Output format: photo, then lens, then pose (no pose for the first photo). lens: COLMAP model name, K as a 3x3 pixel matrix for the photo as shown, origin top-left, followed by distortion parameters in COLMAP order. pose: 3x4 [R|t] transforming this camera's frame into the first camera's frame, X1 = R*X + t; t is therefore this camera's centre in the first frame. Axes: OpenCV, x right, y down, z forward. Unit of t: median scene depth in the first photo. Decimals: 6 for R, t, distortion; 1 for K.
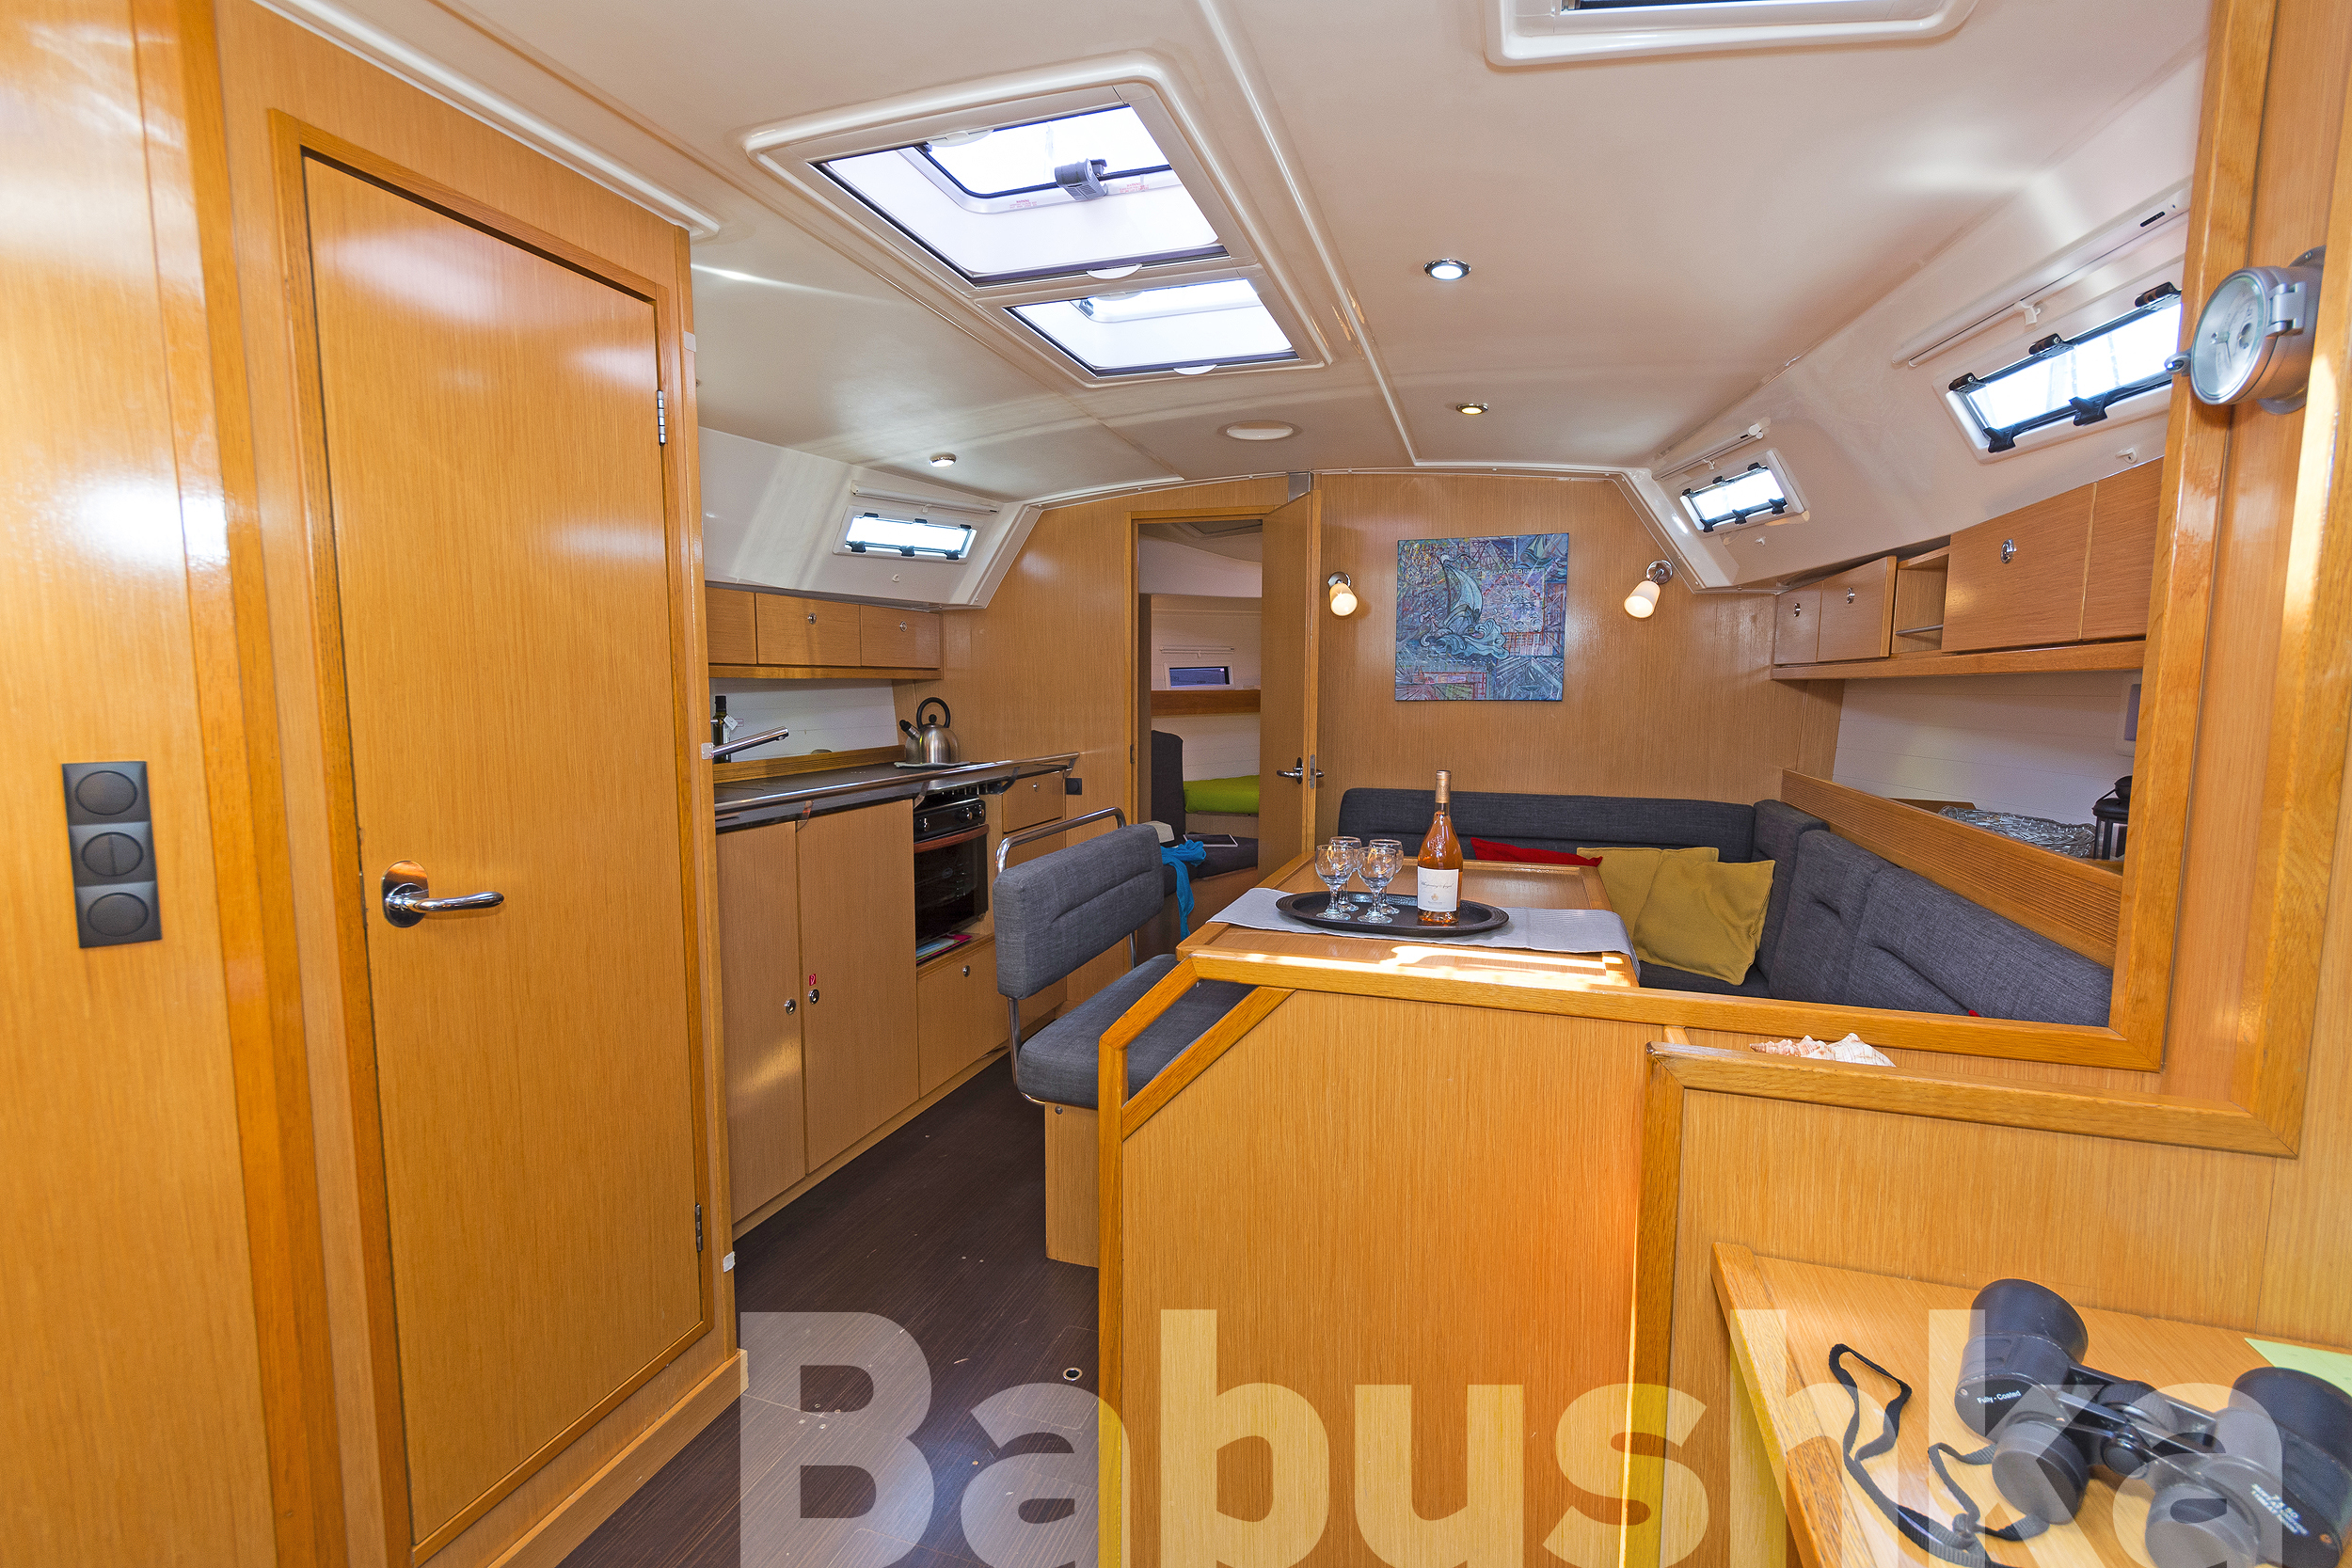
lens RADIAL K [[1084.4, 0, 1154.5], [0, 1084.4, 800.4], [0, 0, 1]] dist [0.002022, 0.000167]
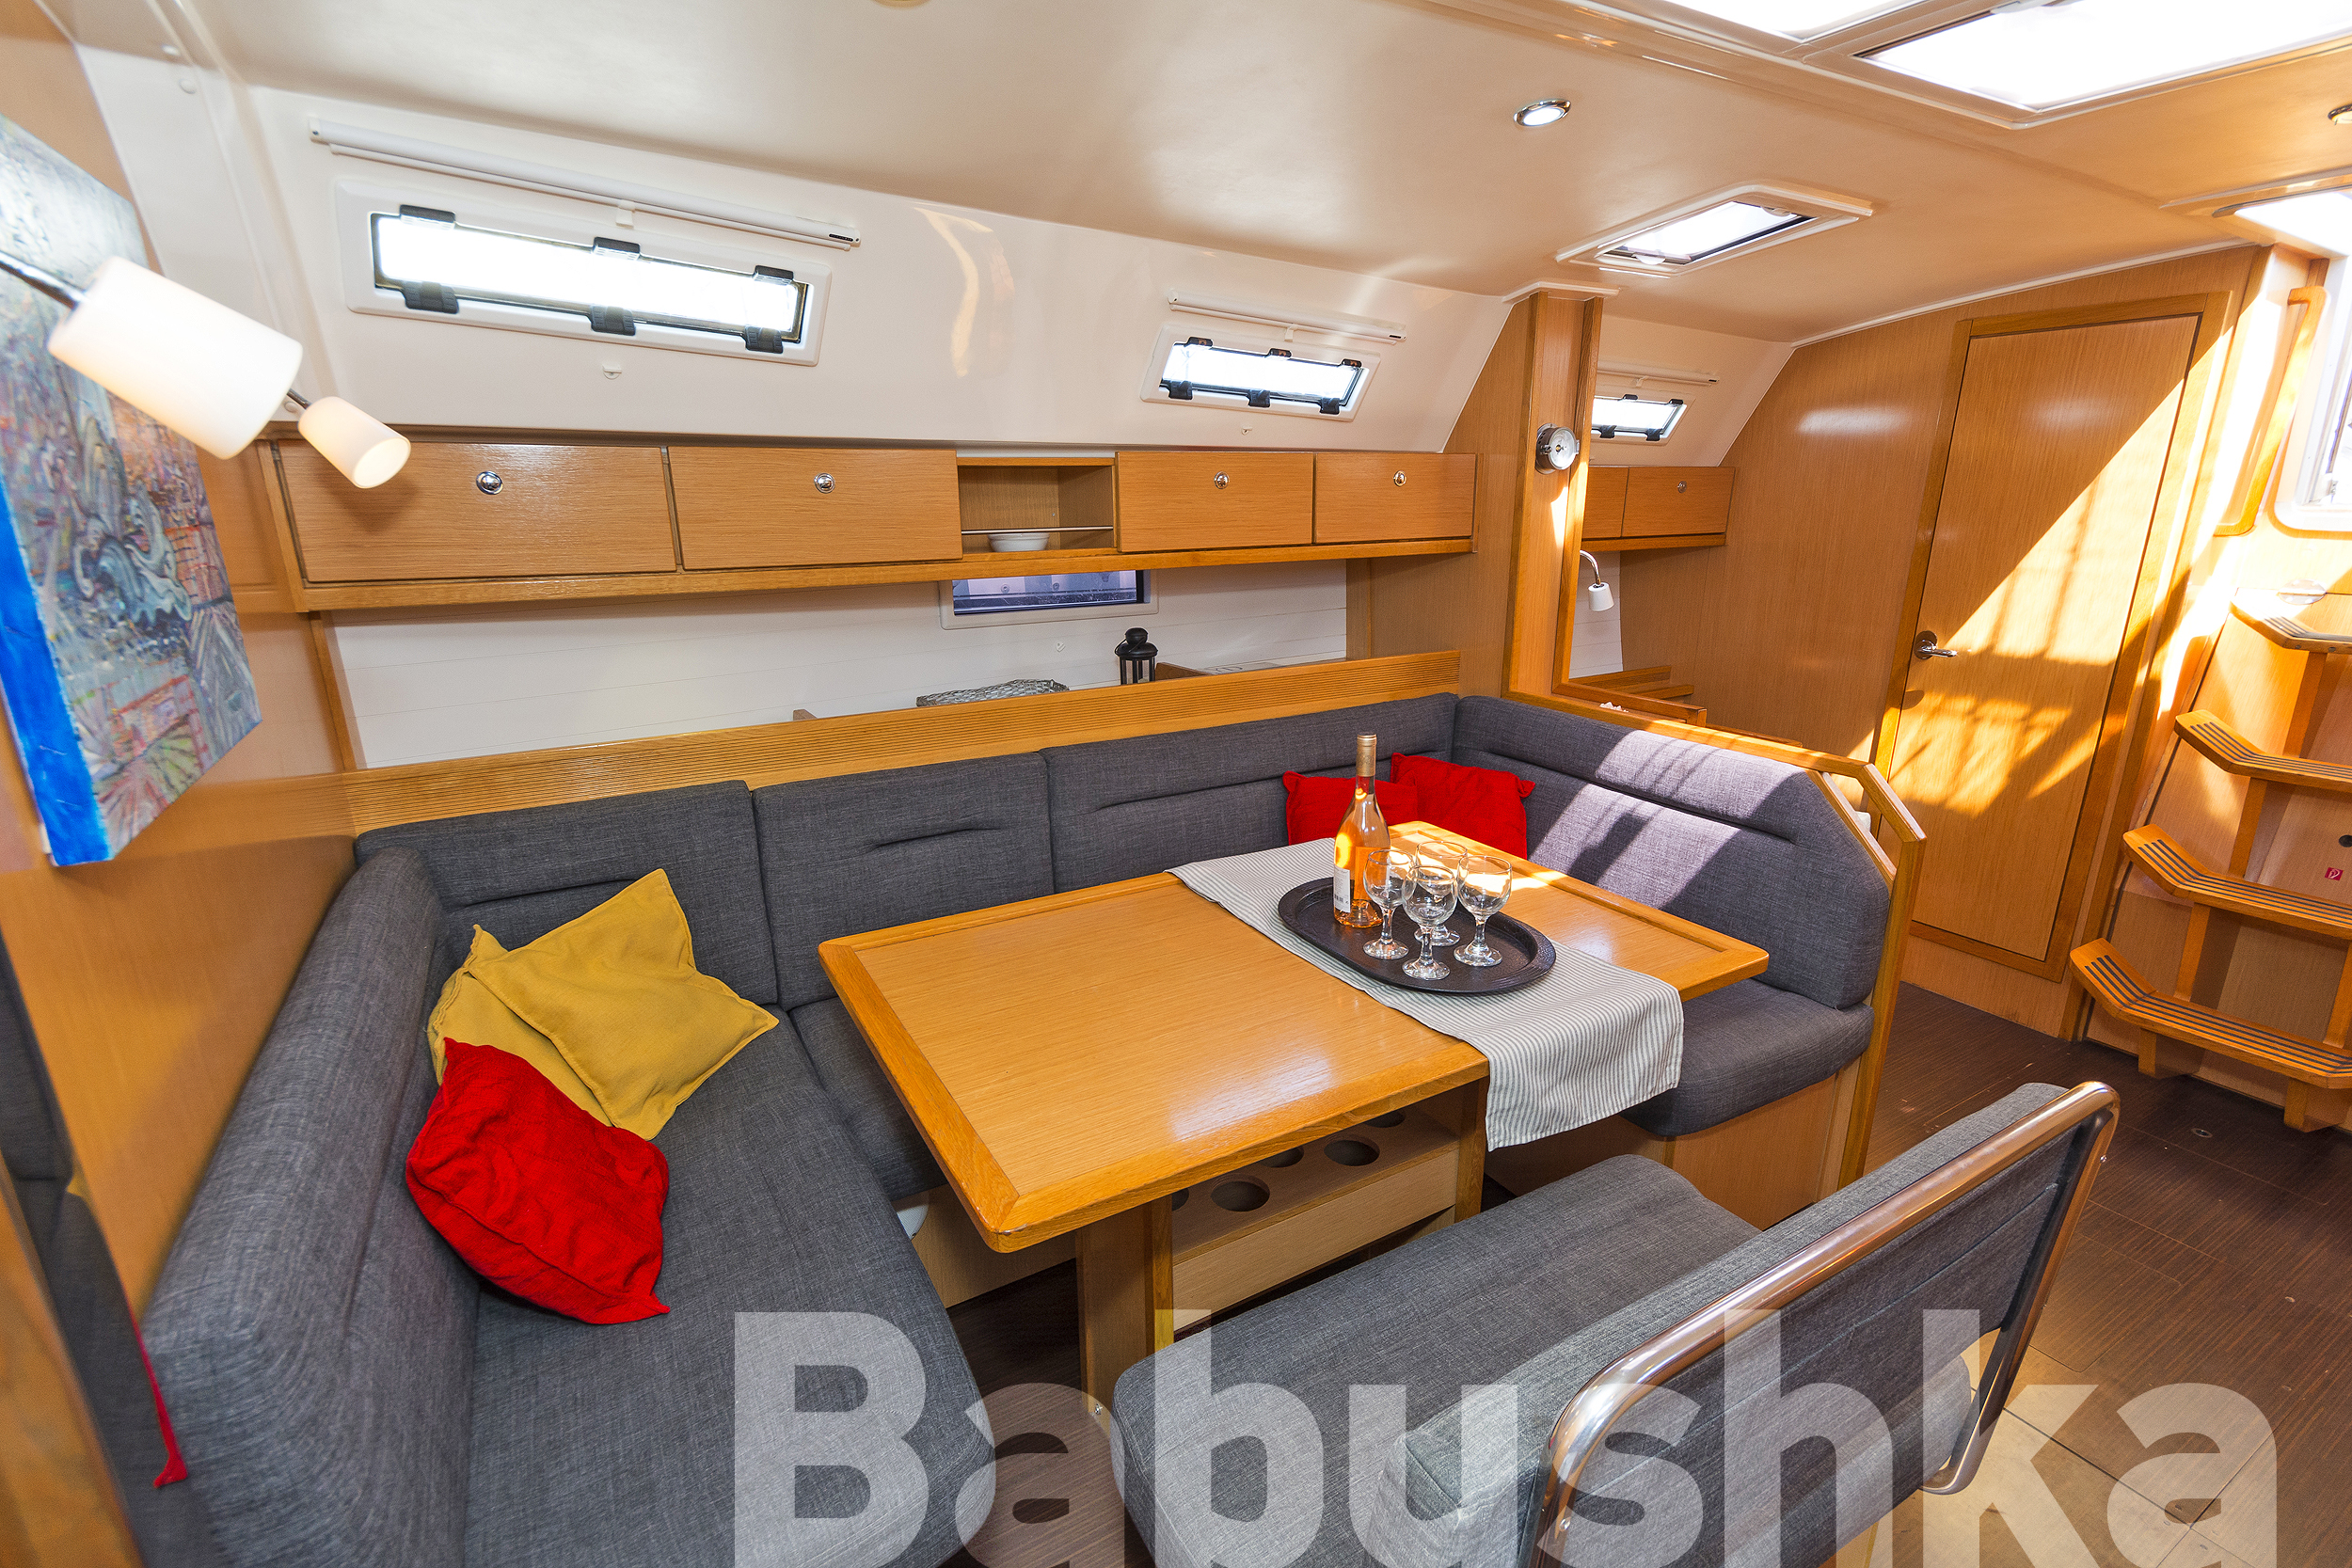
lens RADIAL K [[1056.8, 0, 1194.0], [0, 1056.8, 790.2], [0, 0, 1]] dist [0.002093, -0.000452]
pose [[-0.759559, -0.177736, 0.625684, -0.094197], [0.074408, 0.931883, 0.355046, -0.224850], [-0.646168, 0.316234, -0.694595, 1.381629]]
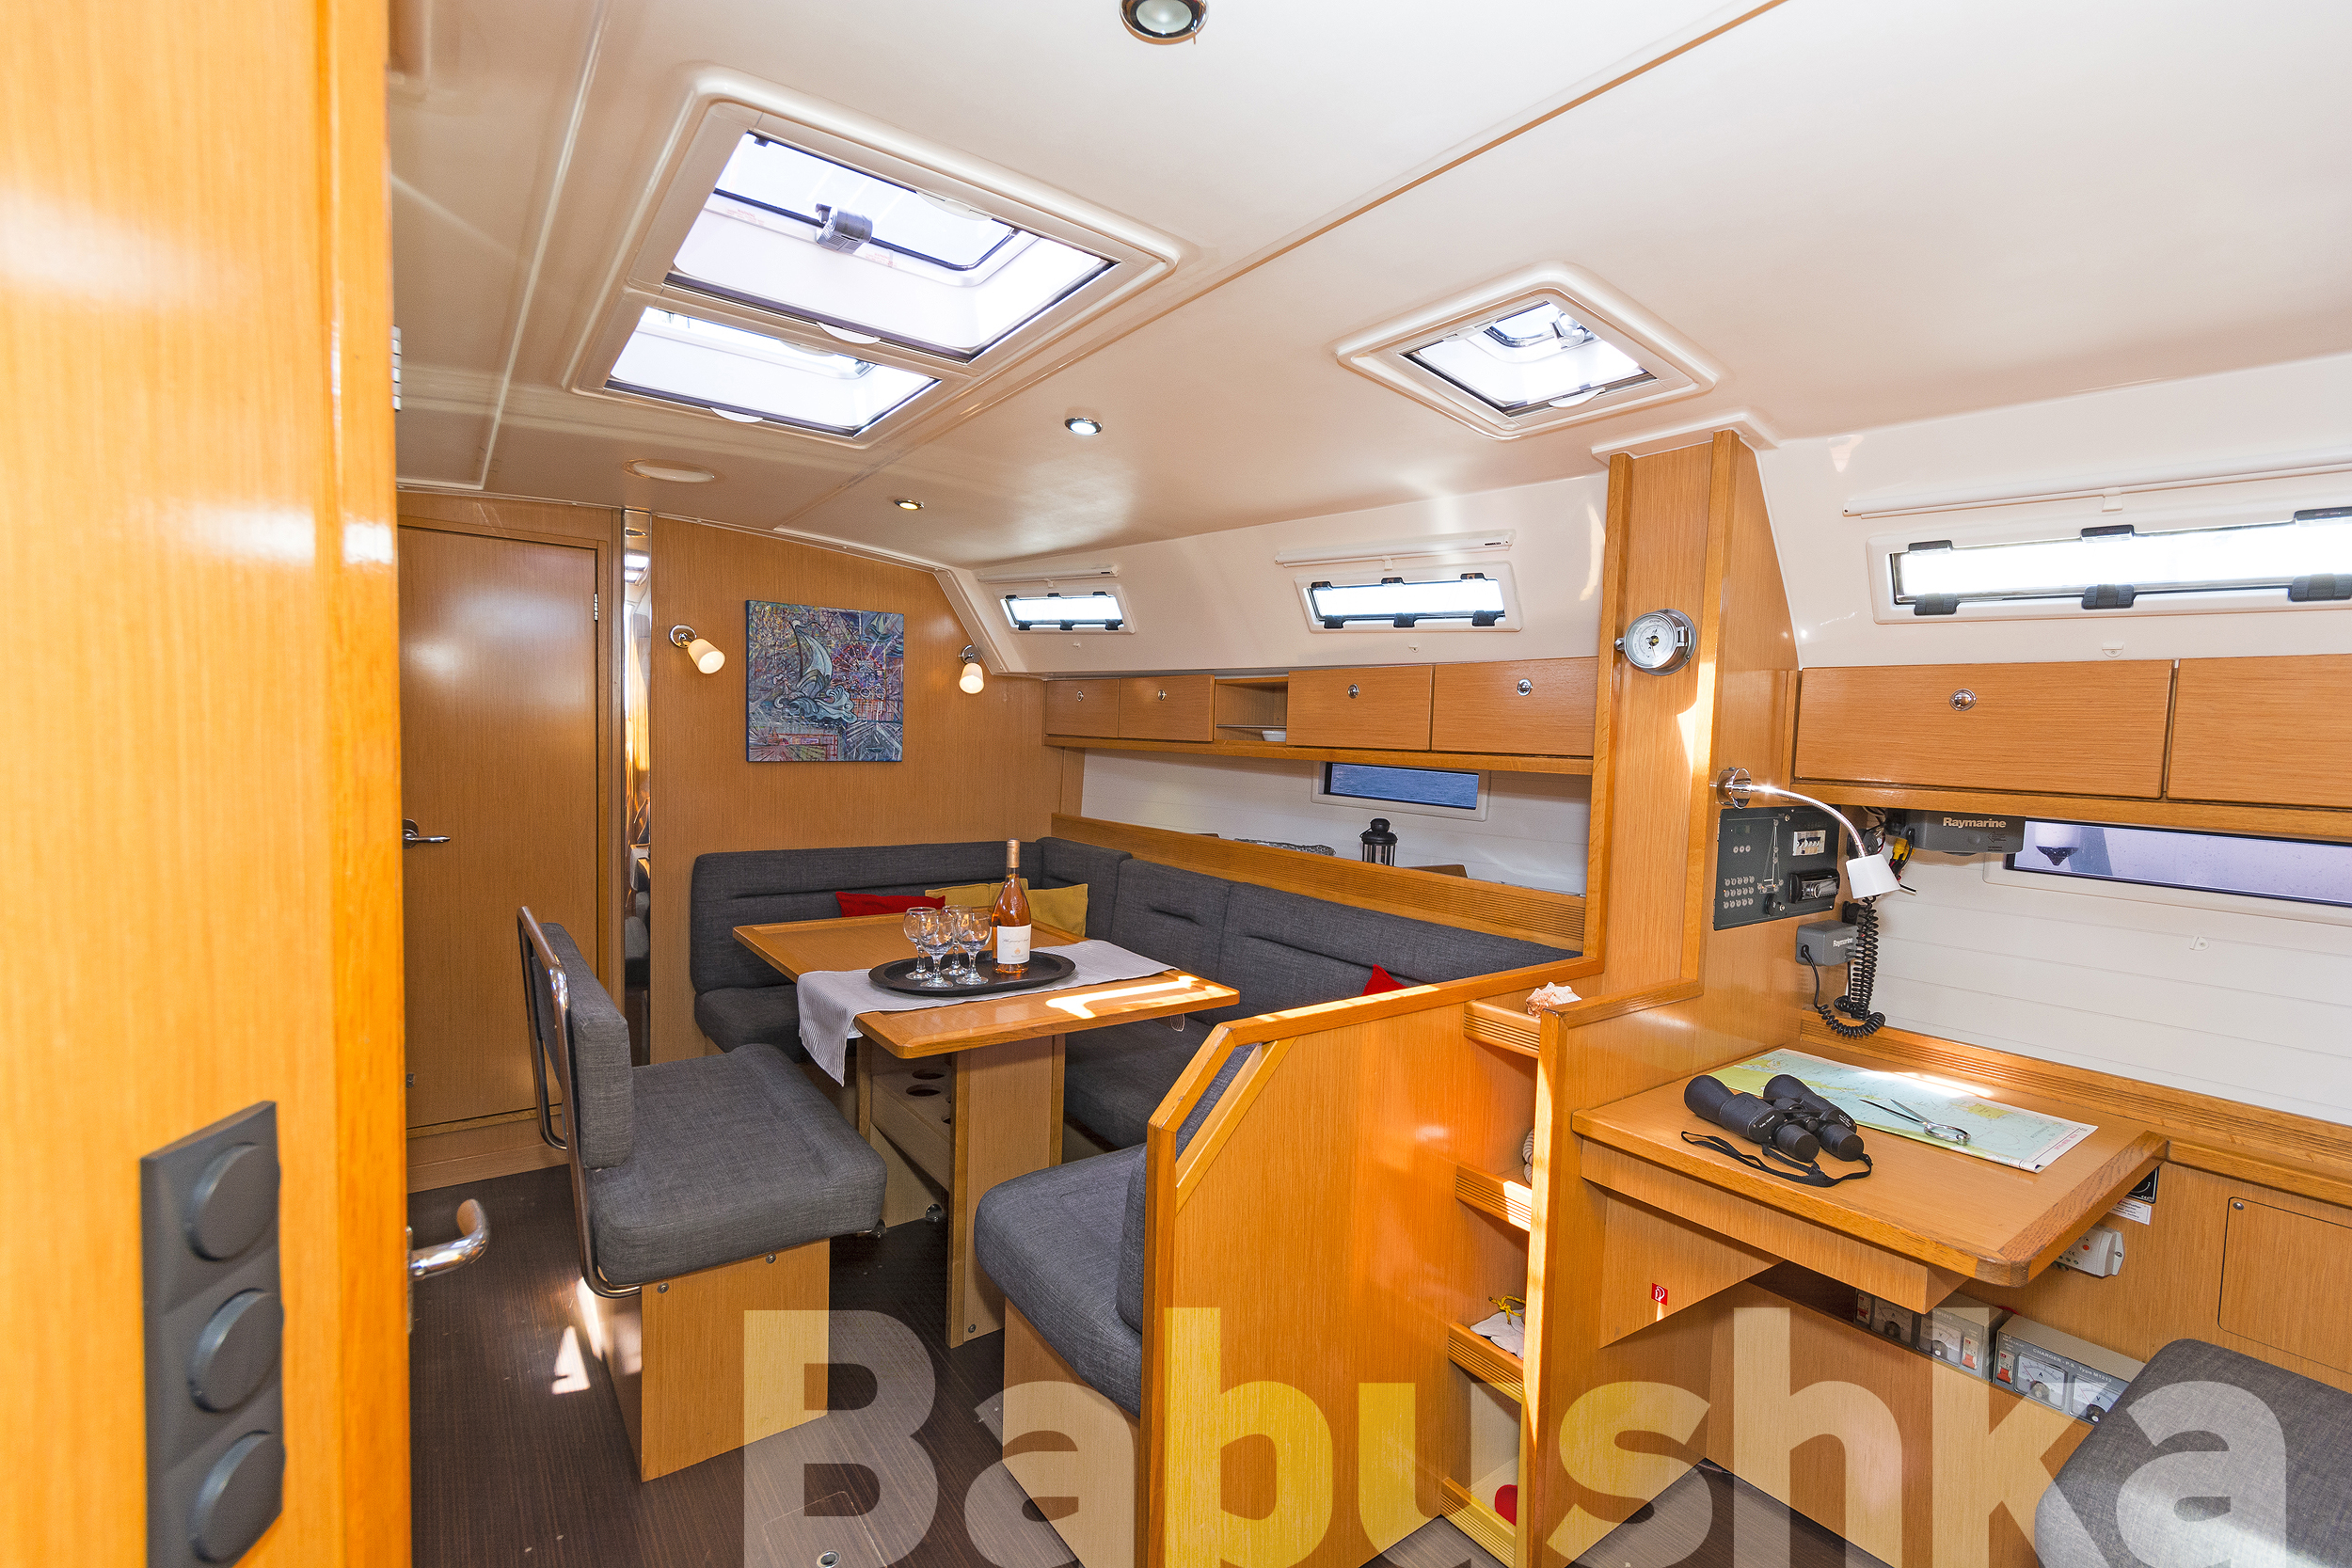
lens RADIAL K [[1035.9, 0, 1185.1], [0, 1035.9, 796.1], [0, 0, 1]] dist [0.011730, -0.000112]
pose [[0.562913, -0.038108, 0.825637, -0.457520], [0.060056, 0.998182, 0.005127, -0.058271], [-0.824331, 0.046698, 0.564178, 0.203023]]
